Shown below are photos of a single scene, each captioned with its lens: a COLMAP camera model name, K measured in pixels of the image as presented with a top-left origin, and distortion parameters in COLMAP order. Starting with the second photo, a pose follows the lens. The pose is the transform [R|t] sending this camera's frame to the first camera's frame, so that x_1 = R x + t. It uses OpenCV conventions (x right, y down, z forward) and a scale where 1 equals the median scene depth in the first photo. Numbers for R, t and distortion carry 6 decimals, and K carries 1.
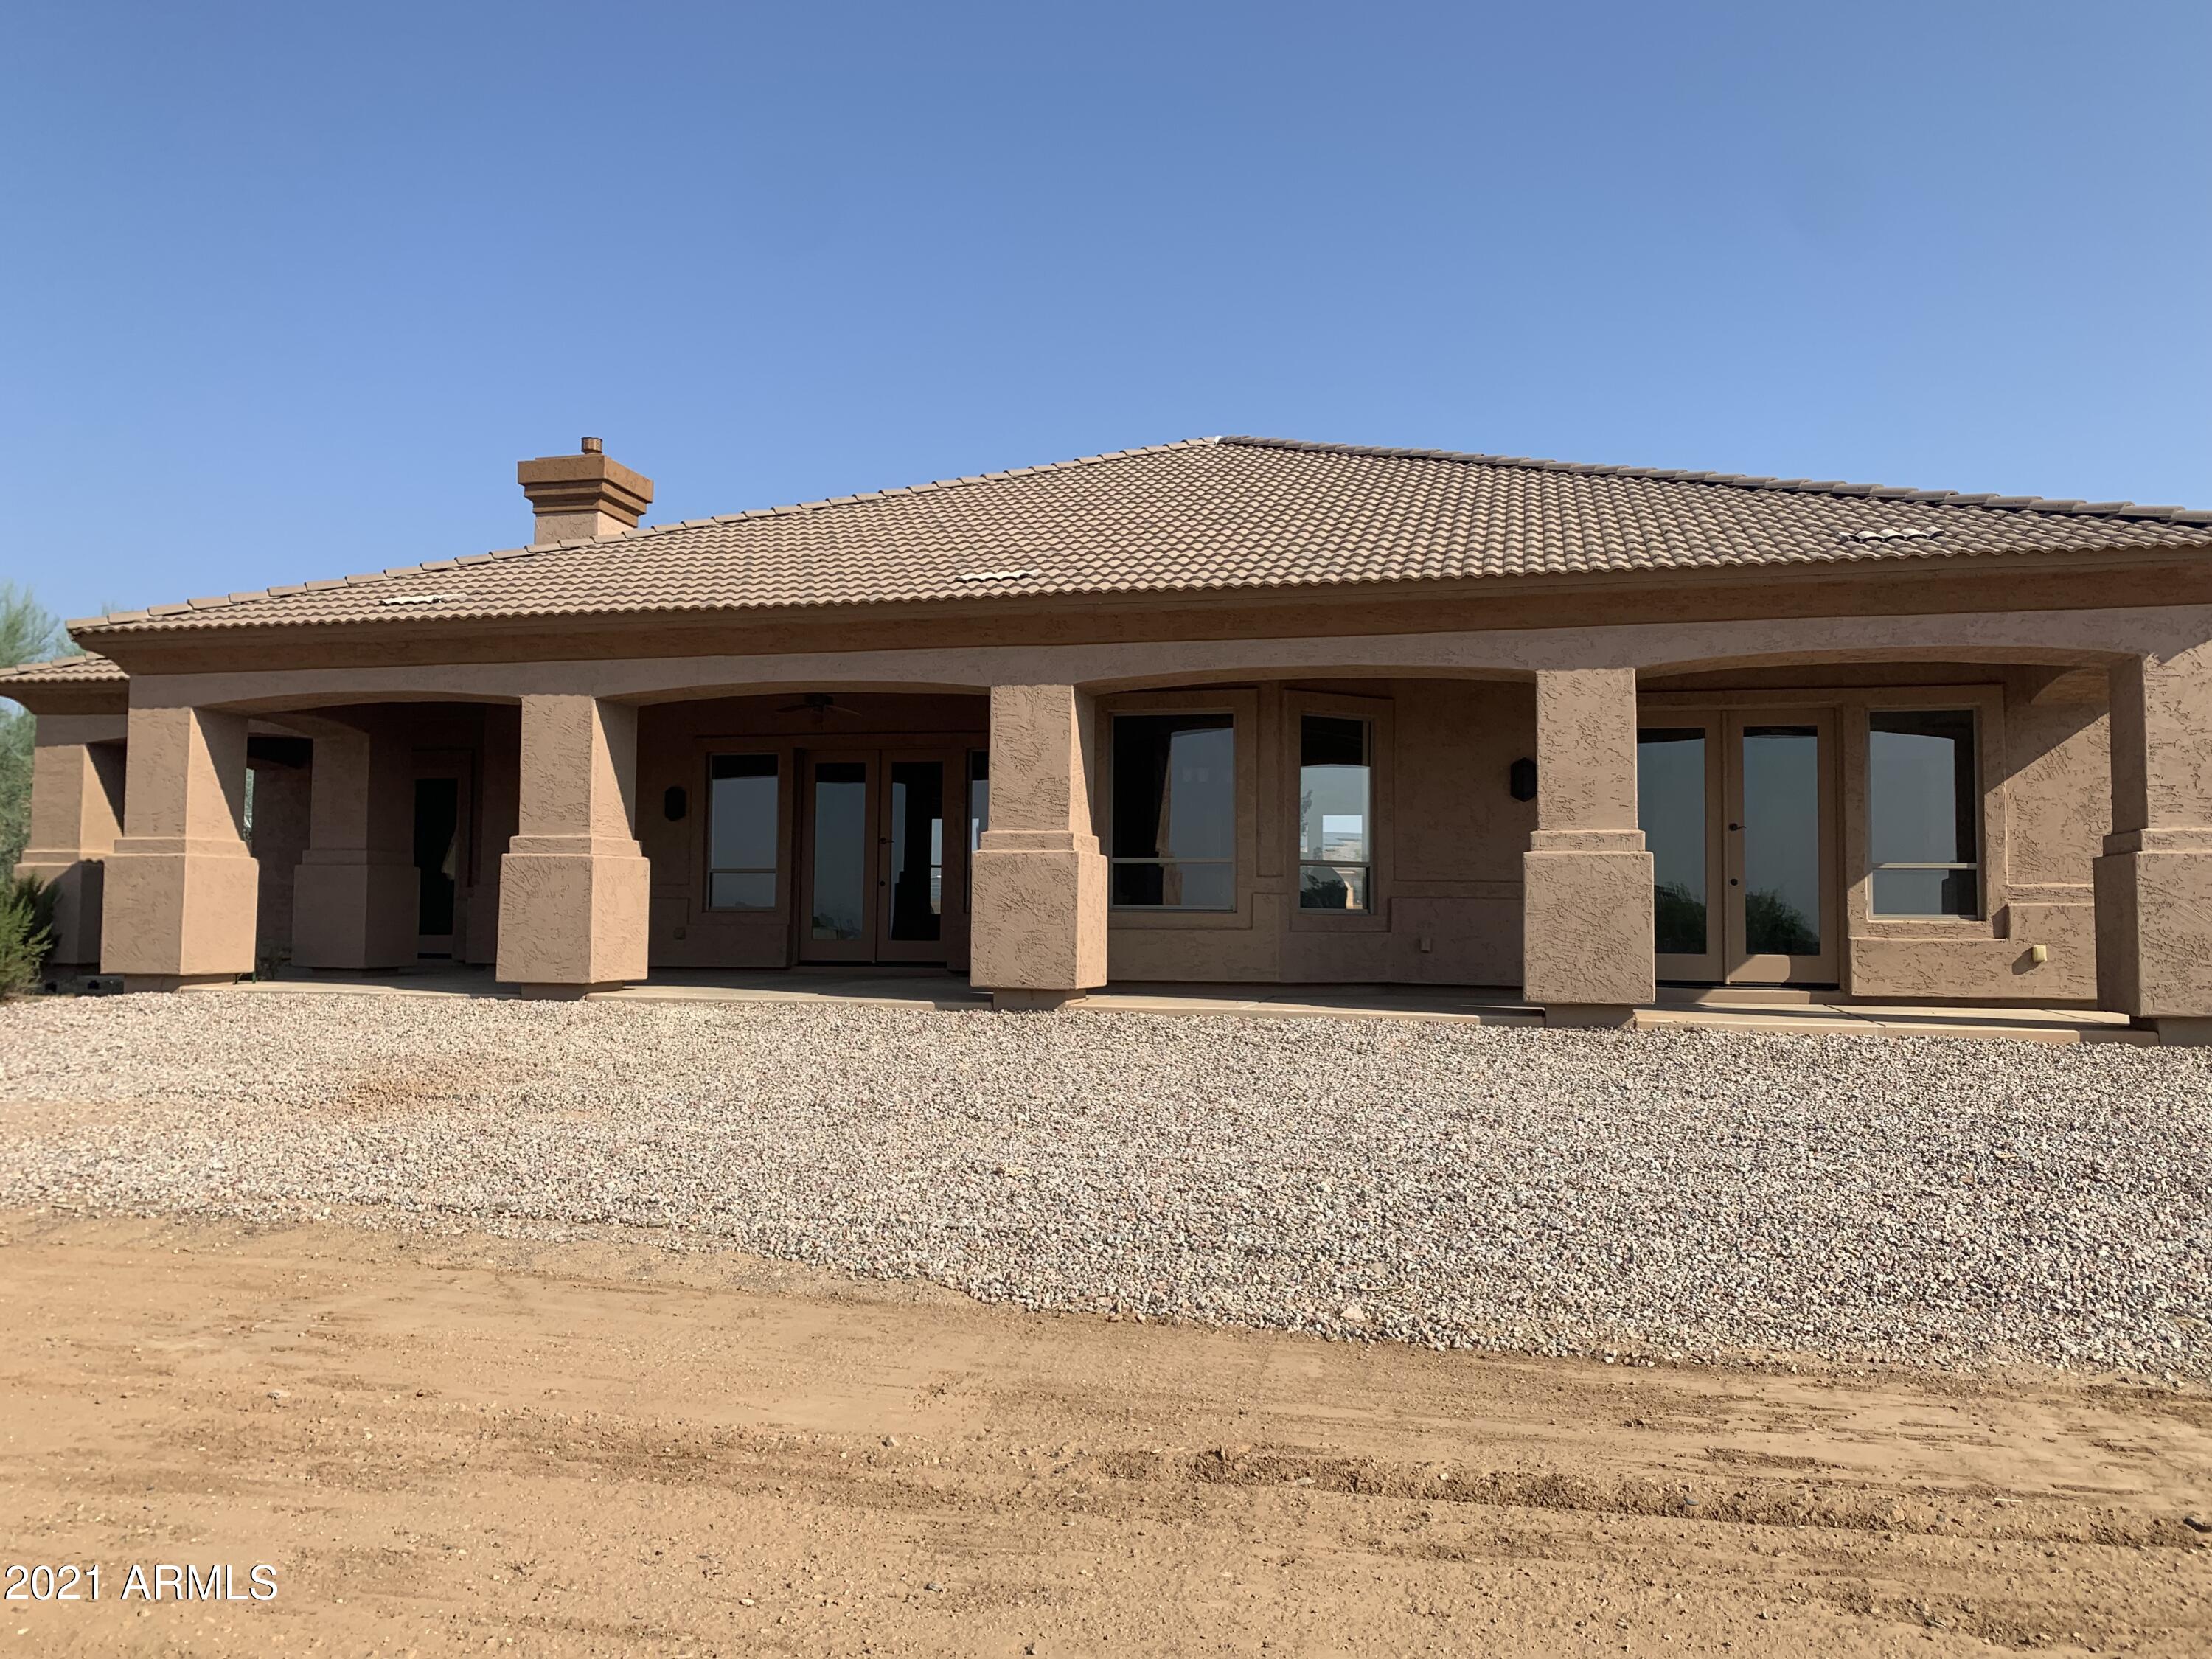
lens RADIAL K [[1680.7, 0, 1106.0], [0, 1680.7, 829.5], [0, 0, 1]] dist [0.056270, -0.103691]
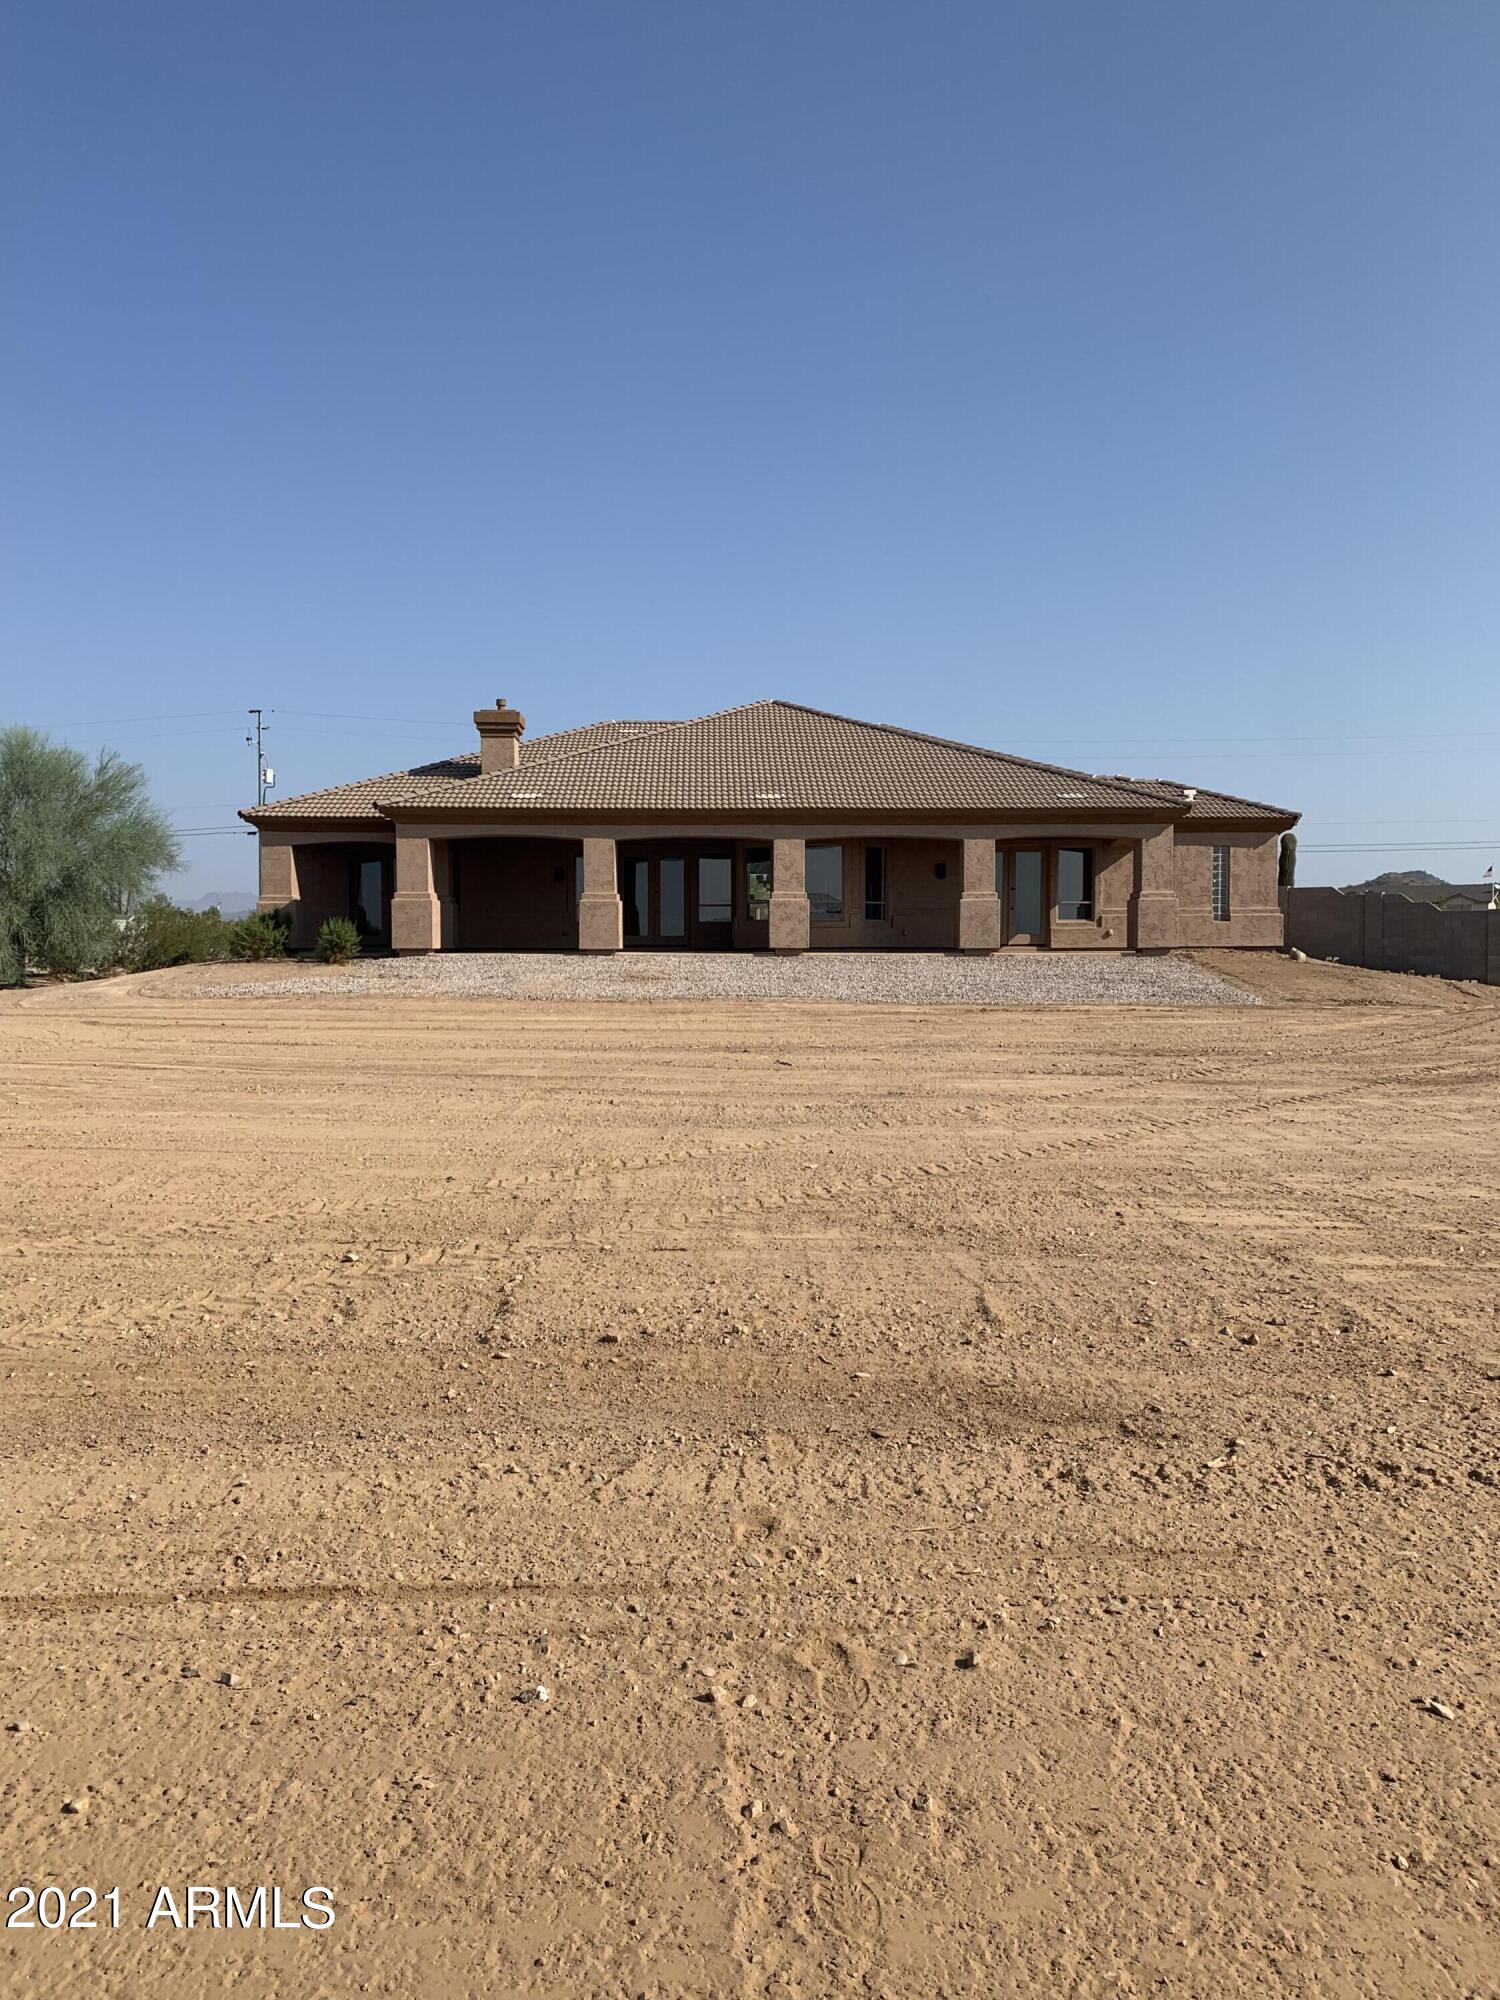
lens RADIAL K [[1519.6, 0, 750.0], [0, 1519.6, 1000.0], [0, 0, 1]] dist [0.056270, -0.103691]
pose [[0.962680, -0.022307, 0.269722, -0.782653], [-0.003691, 0.995422, 0.095501, -0.060841], [-0.270618, -0.092933, 0.958191, -1.404211]]
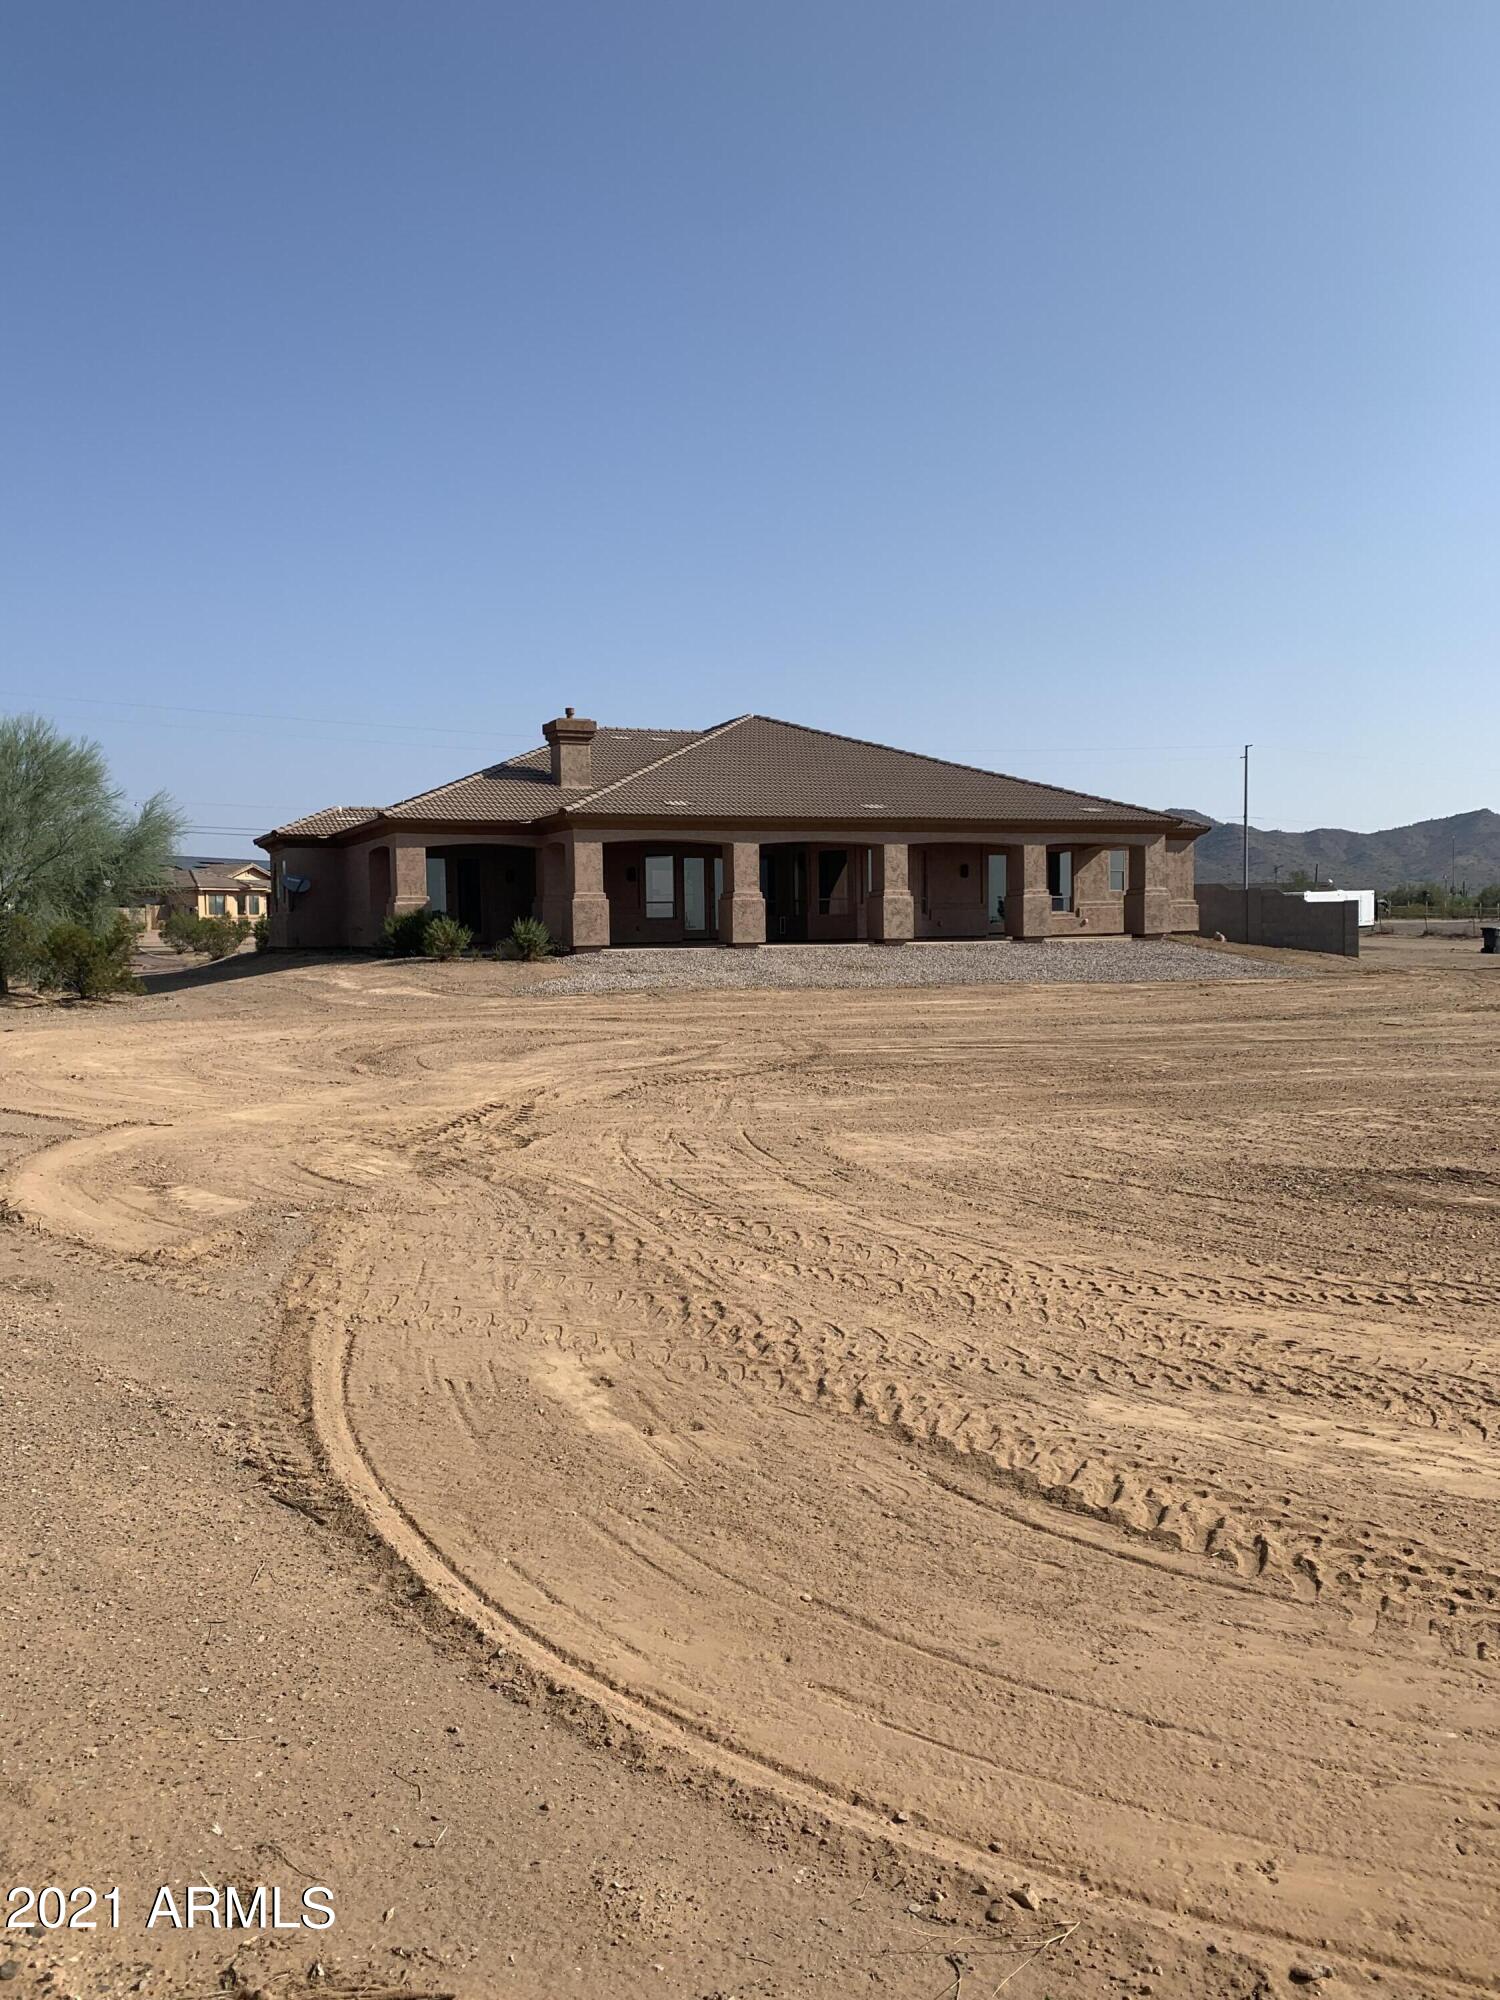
lens RADIAL K [[1519.6, 0, 750.0], [0, 1519.6, 1000.0], [0, 0, 1]] dist [0.056270, -0.103691]
pose [[0.777678, -0.053811, 0.626356, -2.068154], [-0.008356, 0.995357, 0.095887, -0.065966], [-0.628608, -0.079803, 0.773617, -1.079708]]
